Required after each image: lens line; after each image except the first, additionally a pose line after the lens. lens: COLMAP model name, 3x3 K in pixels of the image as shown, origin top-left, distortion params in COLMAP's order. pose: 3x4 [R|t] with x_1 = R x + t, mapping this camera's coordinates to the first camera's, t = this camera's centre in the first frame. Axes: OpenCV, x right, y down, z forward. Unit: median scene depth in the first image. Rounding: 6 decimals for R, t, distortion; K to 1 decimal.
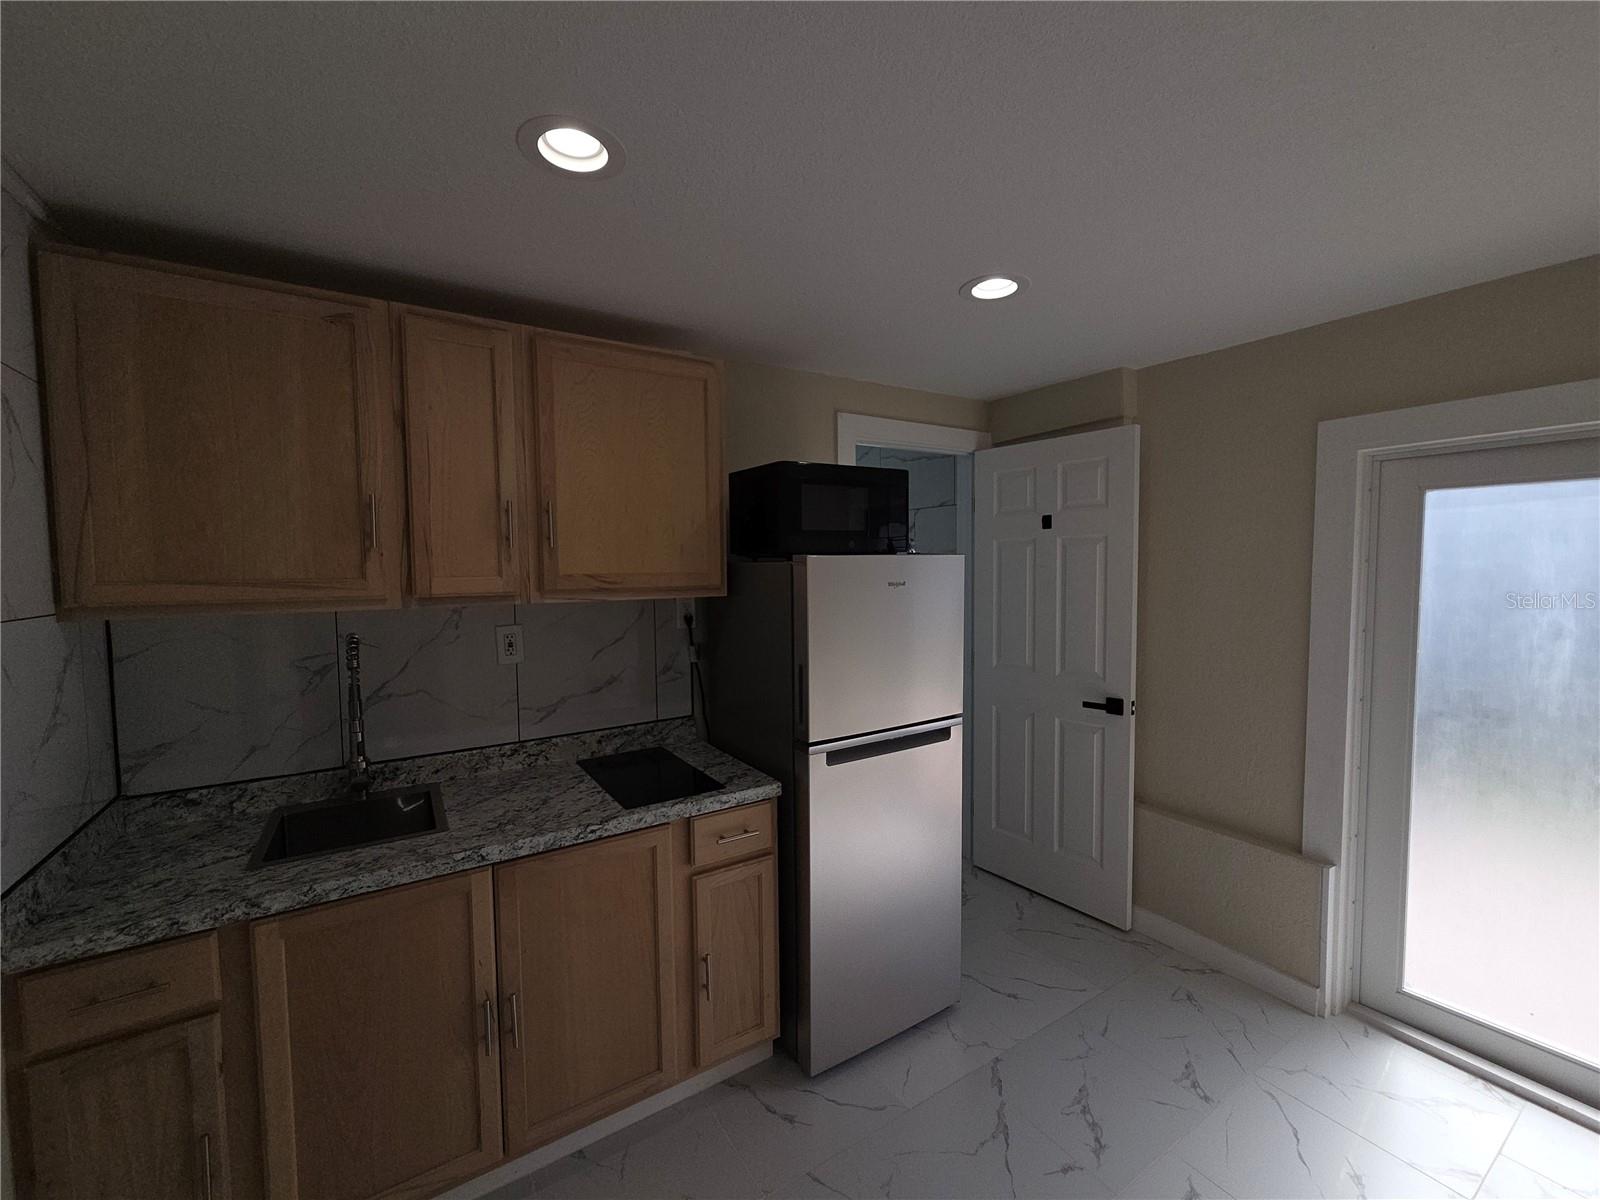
lens RADIAL K [[655.8, 0, 798.6], [0, 655.8, 601.8], [0, 0, 1]] dist [0.005762, -0.001206]
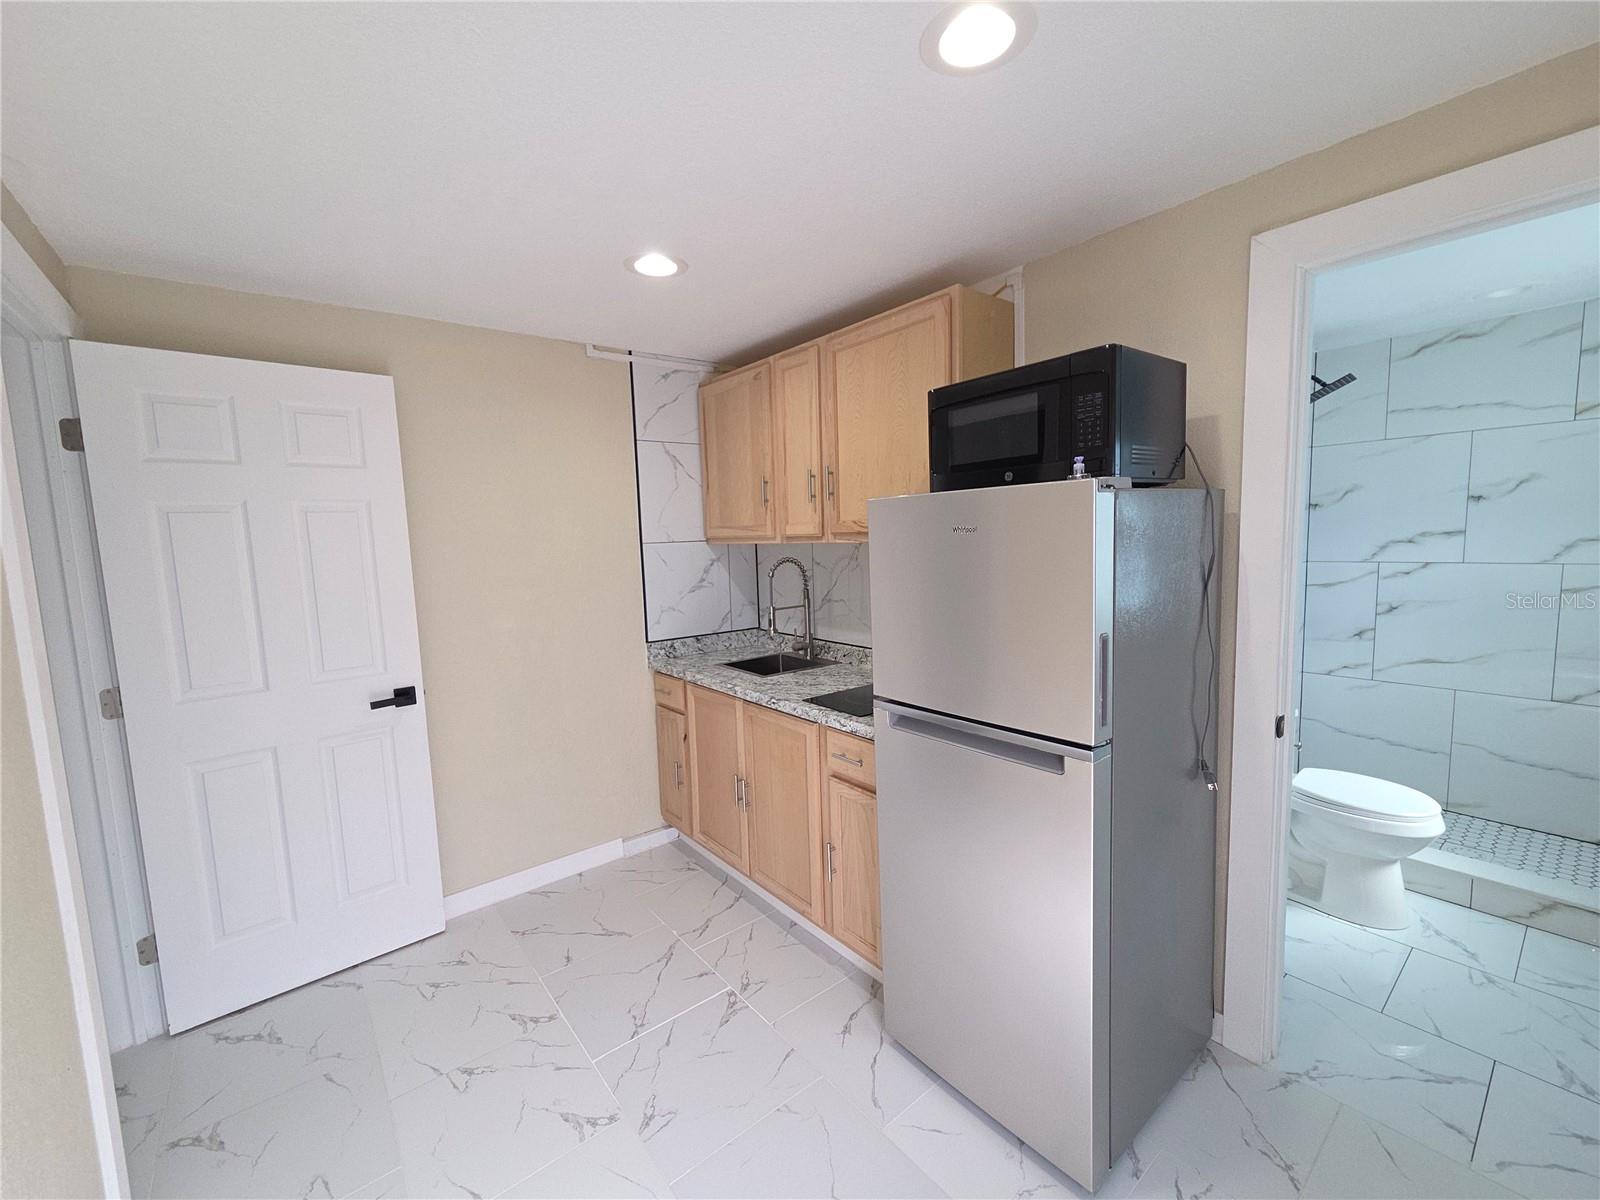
lens RADIAL K [[655.8, 0, 798.6], [0, 655.8, 601.8], [0, 0, 1]] dist [0.005762, -0.001206]
pose [[0.114436, 0.113135, -0.986967, 1.039887], [-0.030063, 0.993434, 0.110391, -0.026952], [0.992976, 0.017038, 0.117086, 0.853292]]
